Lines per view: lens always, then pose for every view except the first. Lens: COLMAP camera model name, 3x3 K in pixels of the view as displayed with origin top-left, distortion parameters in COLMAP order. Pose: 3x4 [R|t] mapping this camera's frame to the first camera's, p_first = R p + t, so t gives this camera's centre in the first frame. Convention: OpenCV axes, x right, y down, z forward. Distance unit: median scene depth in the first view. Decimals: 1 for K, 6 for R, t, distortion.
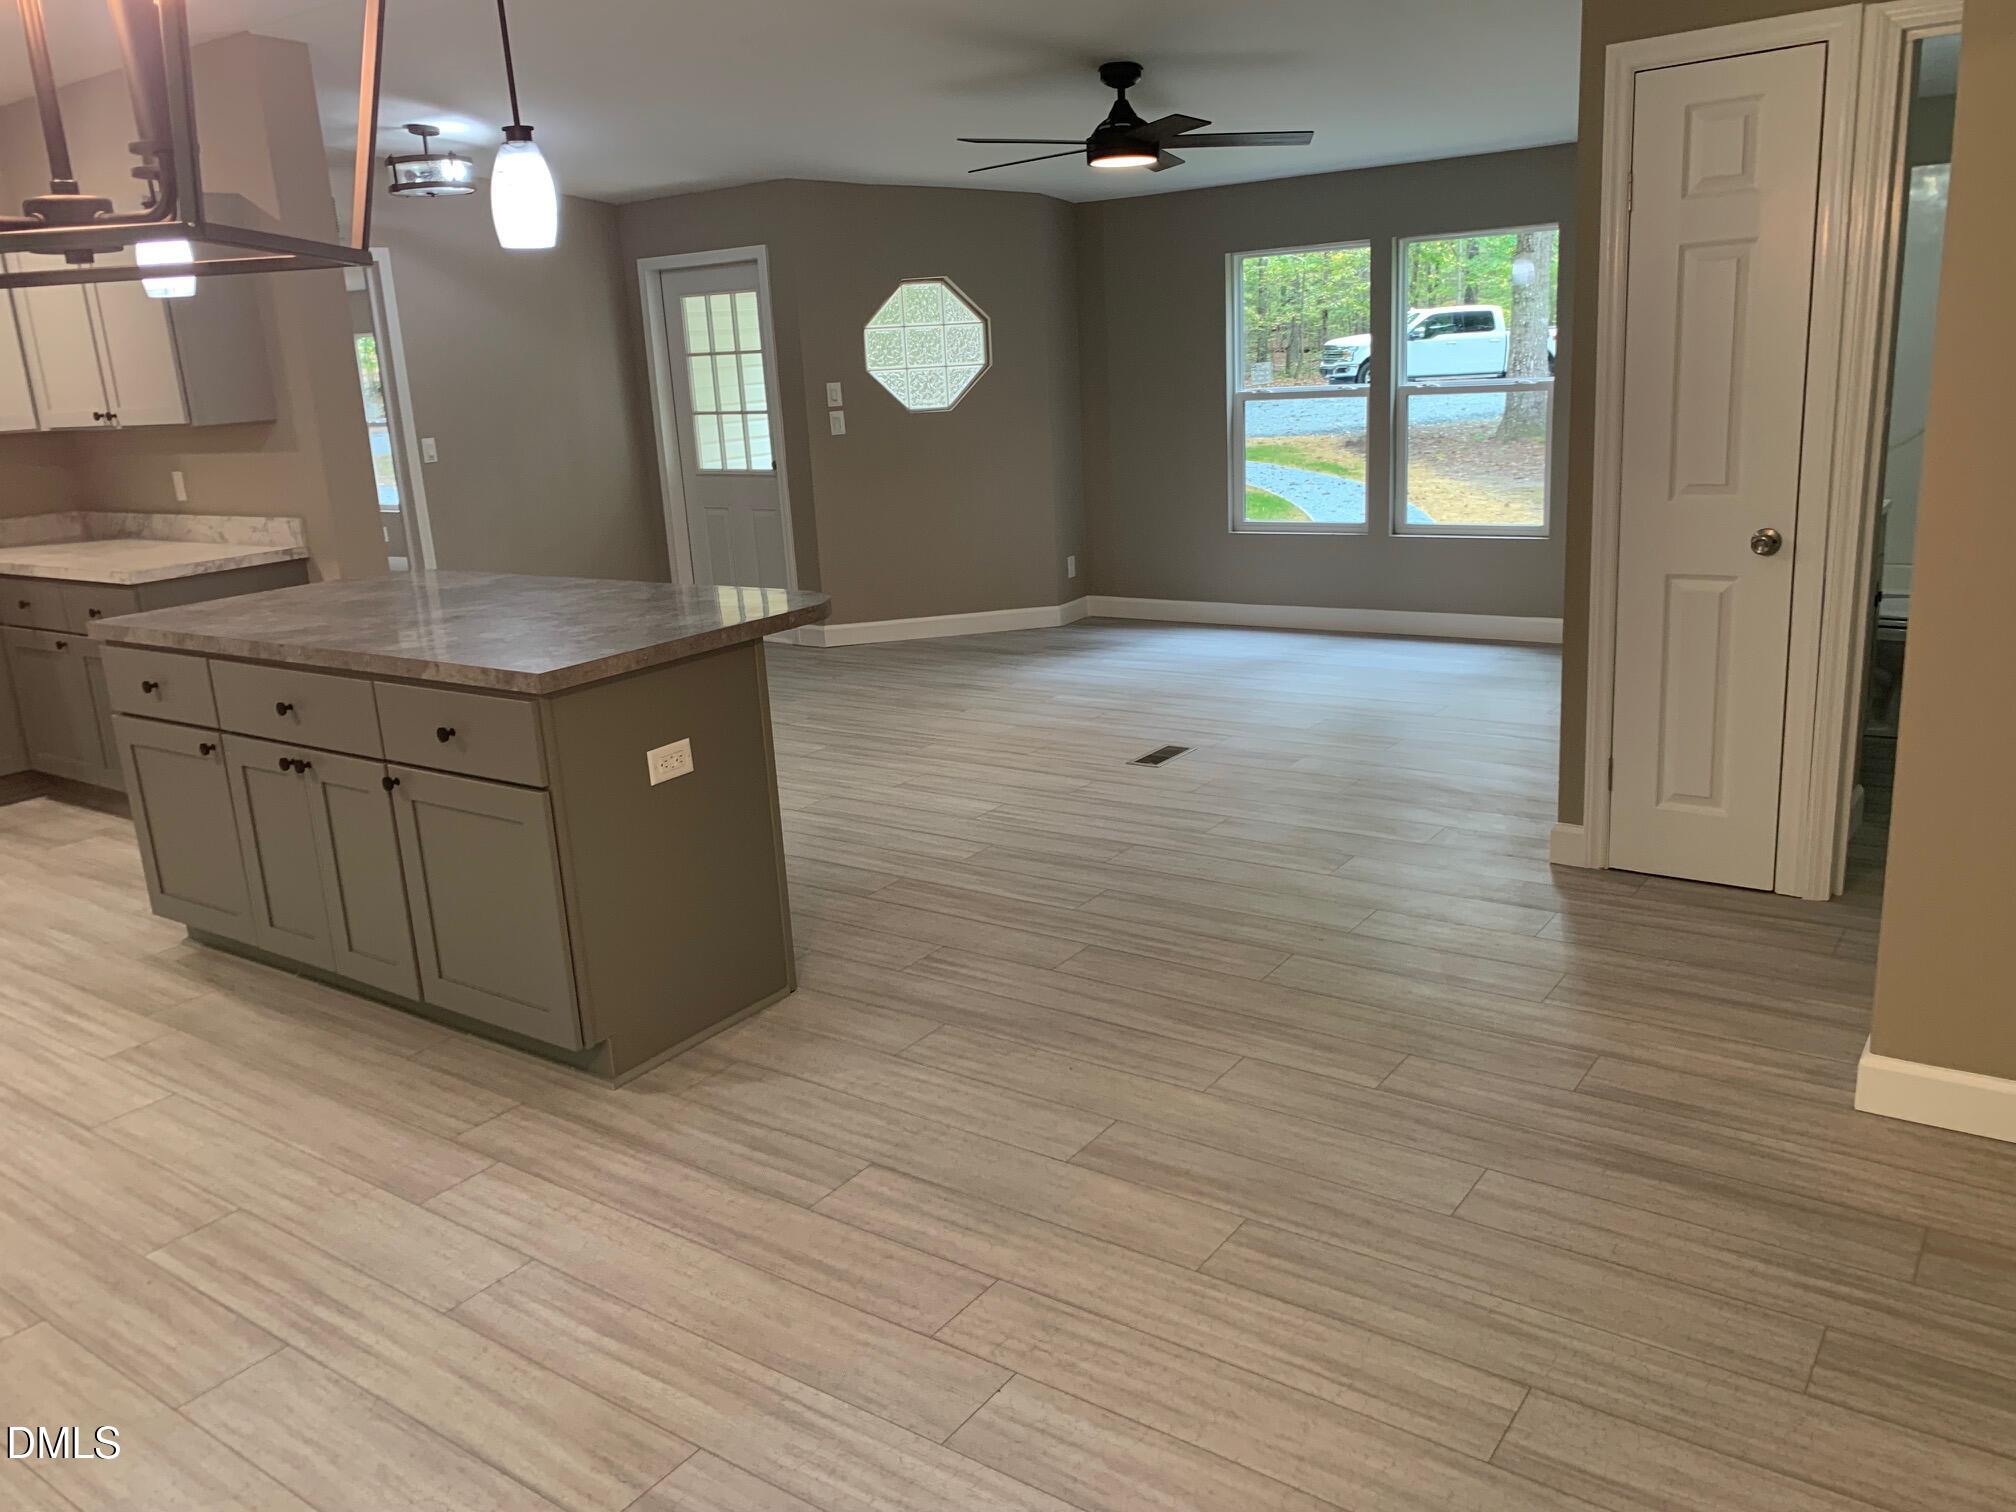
lens RADIAL K [[1561.9, 0, 1010.2], [0, 1561.9, 753.9], [0, 0, 1]] dist [0.010098, 0.003703]
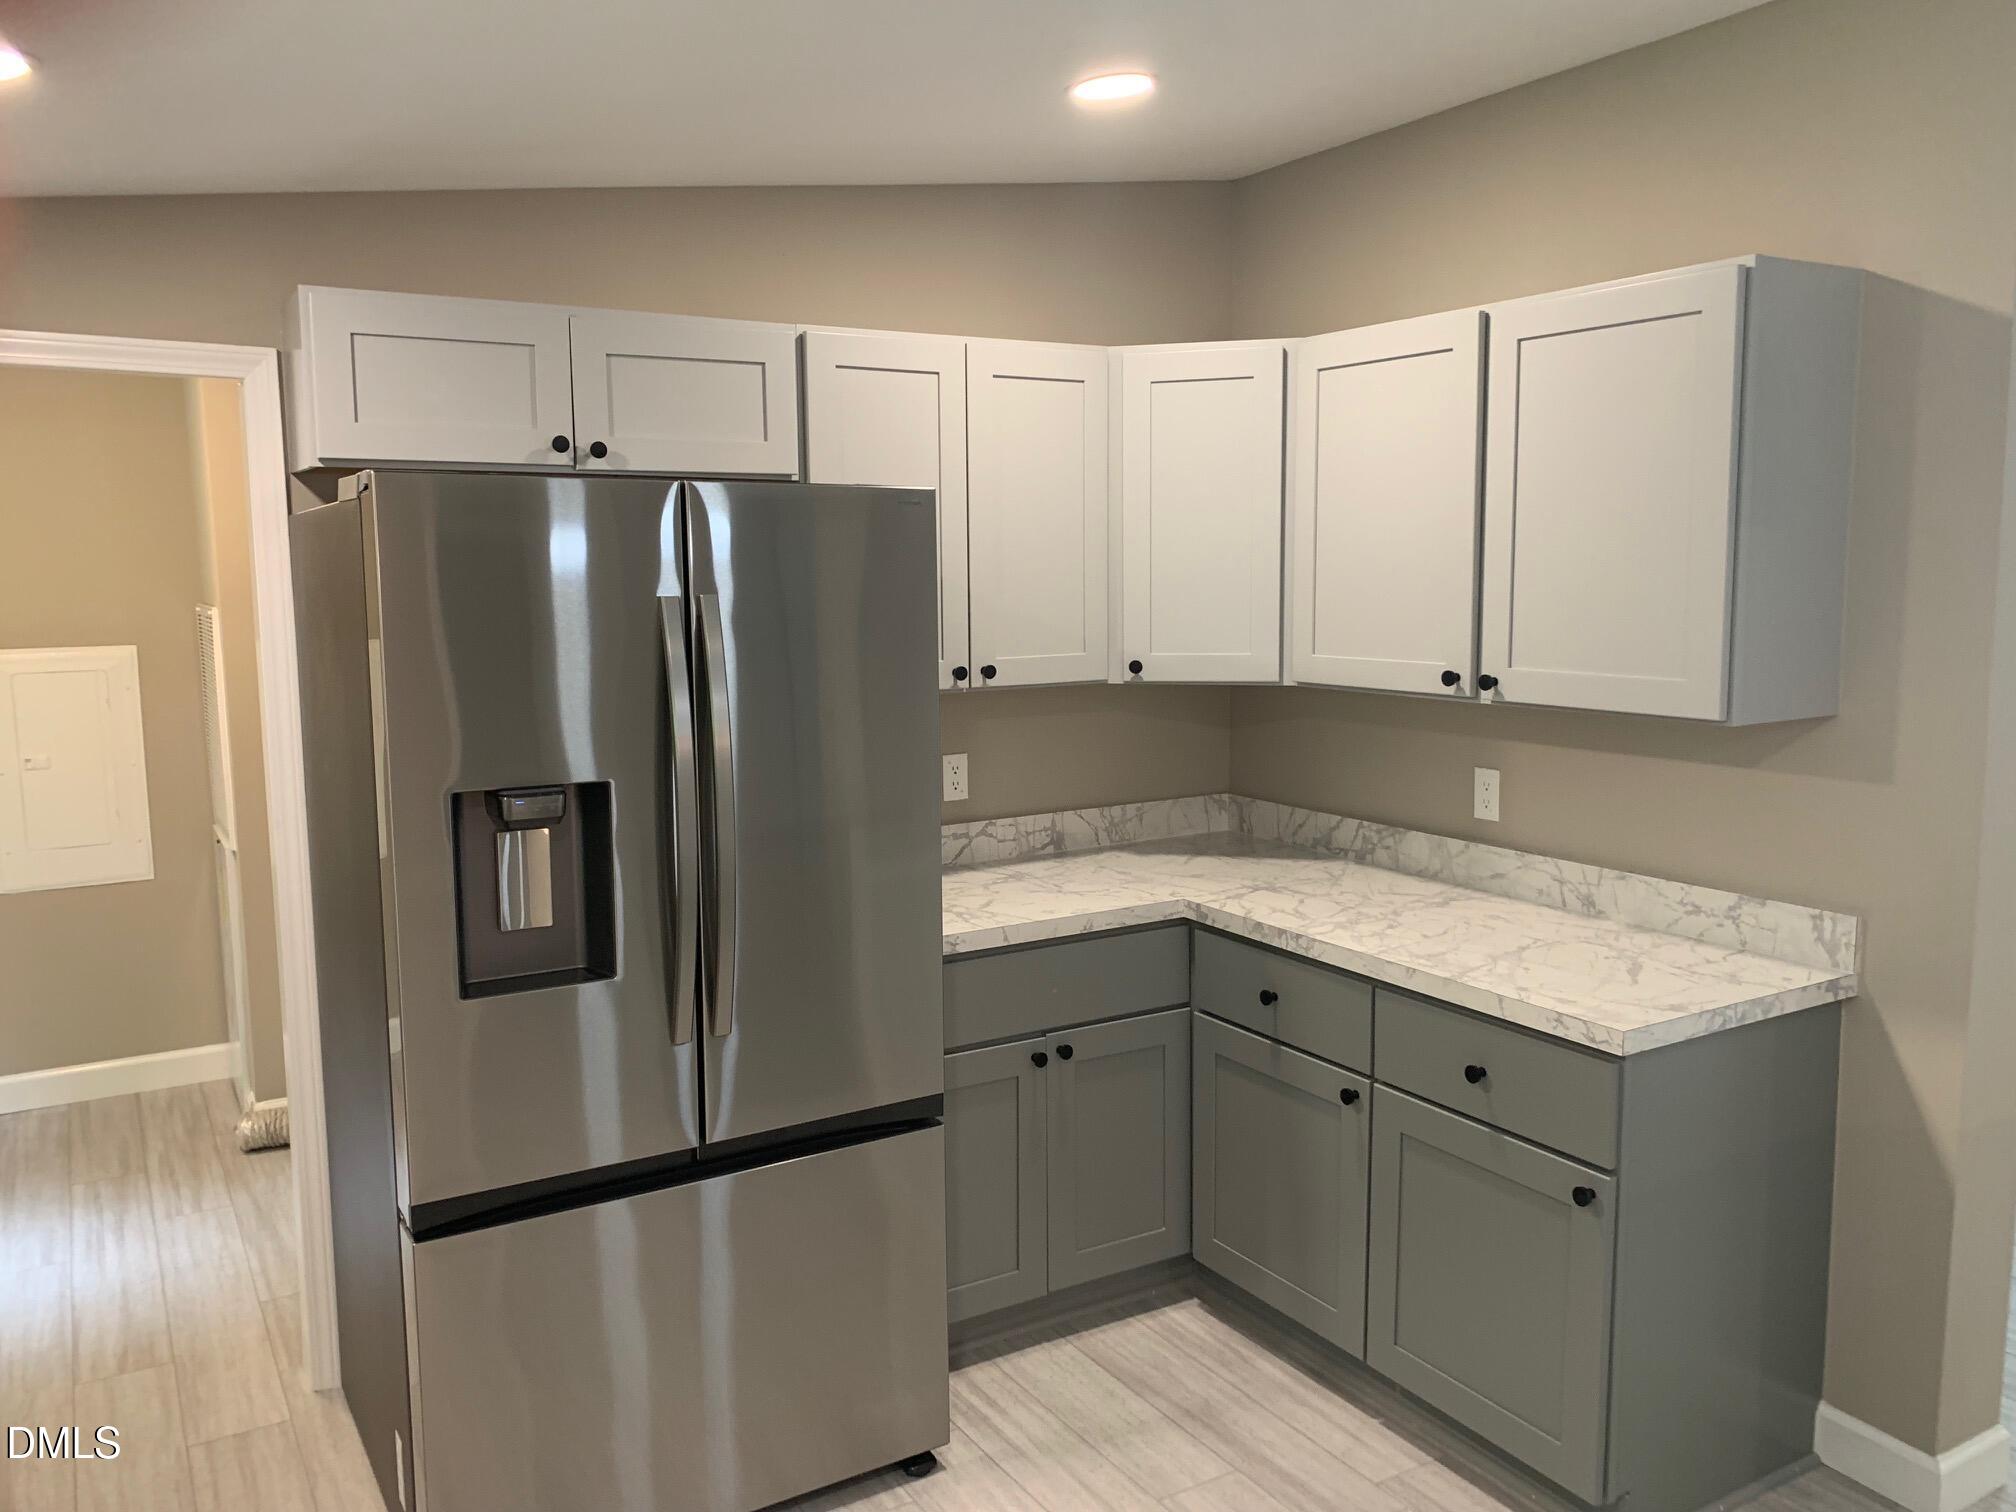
lens RADIAL K [[1565.1, 0, 1001.8], [0, 1565.1, 775.7], [0, 0, 1]] dist [0.011957, 0.000647]
pose [[0.917874, 0.104775, -0.382791, -0.435437], [-0.144892, 0.986413, -0.077434, -0.099256], [0.369477, 0.126538, 0.920584, 0.377168]]
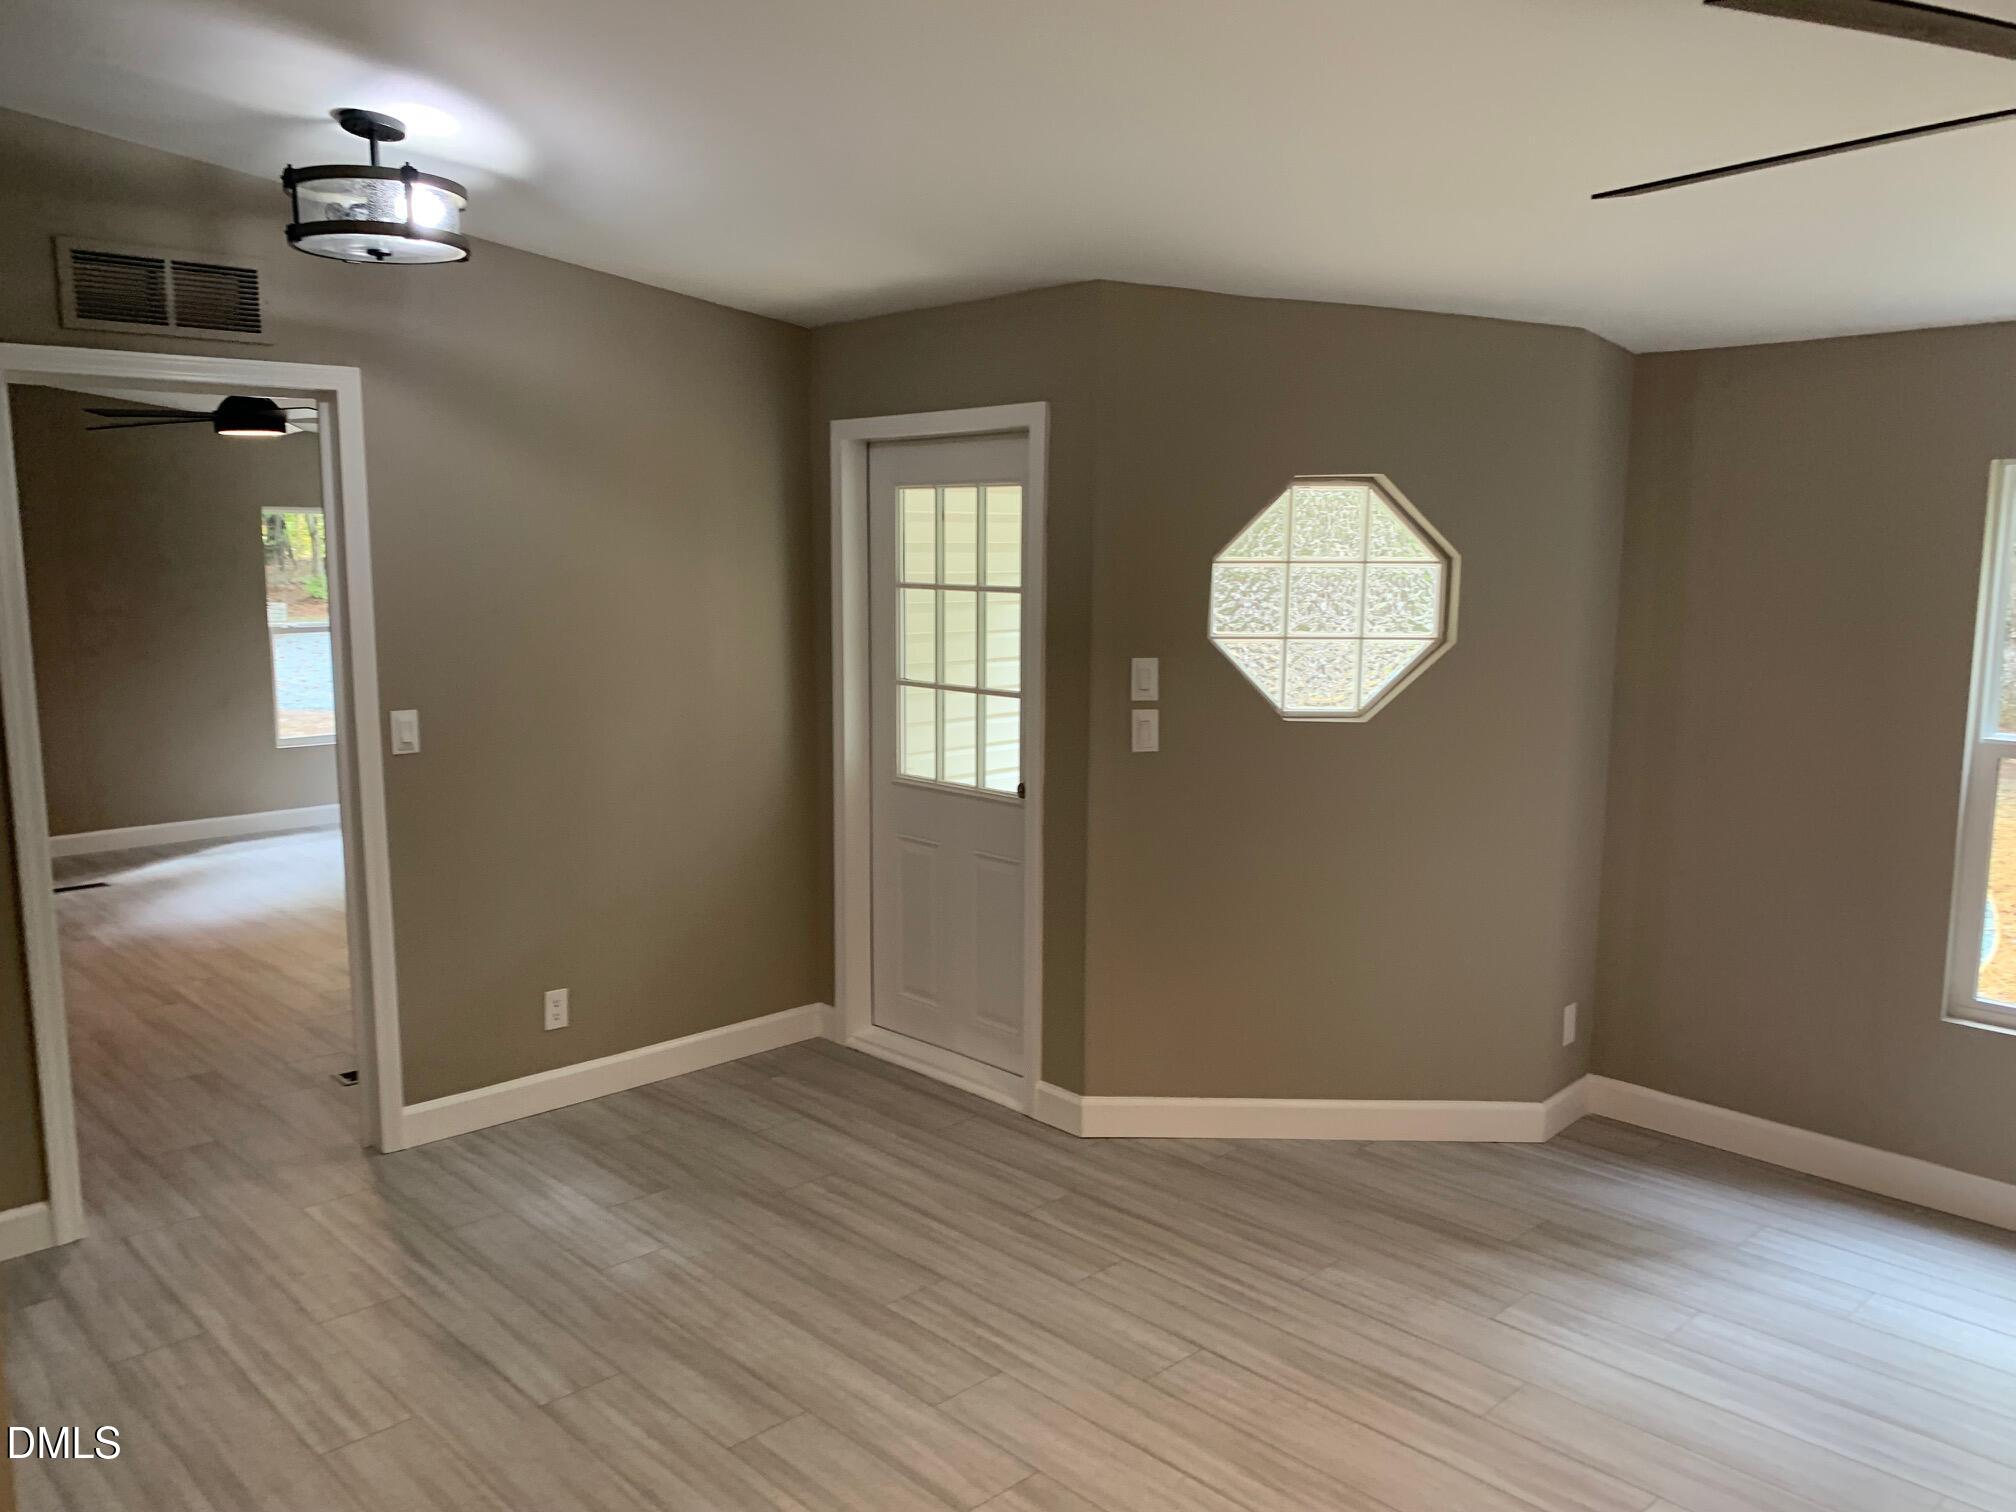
lens RADIAL K [[1565.1, 0, 1001.8], [0, 1565.1, 775.7], [0, 0, 1]] dist [0.011957, 0.000647]
pose [[0.981822, 0.085294, -0.169562, -0.078915], [-0.103206, 0.989642, -0.099786, -0.163468], [0.159294, 0.115472, 0.980455, 0.554654]]
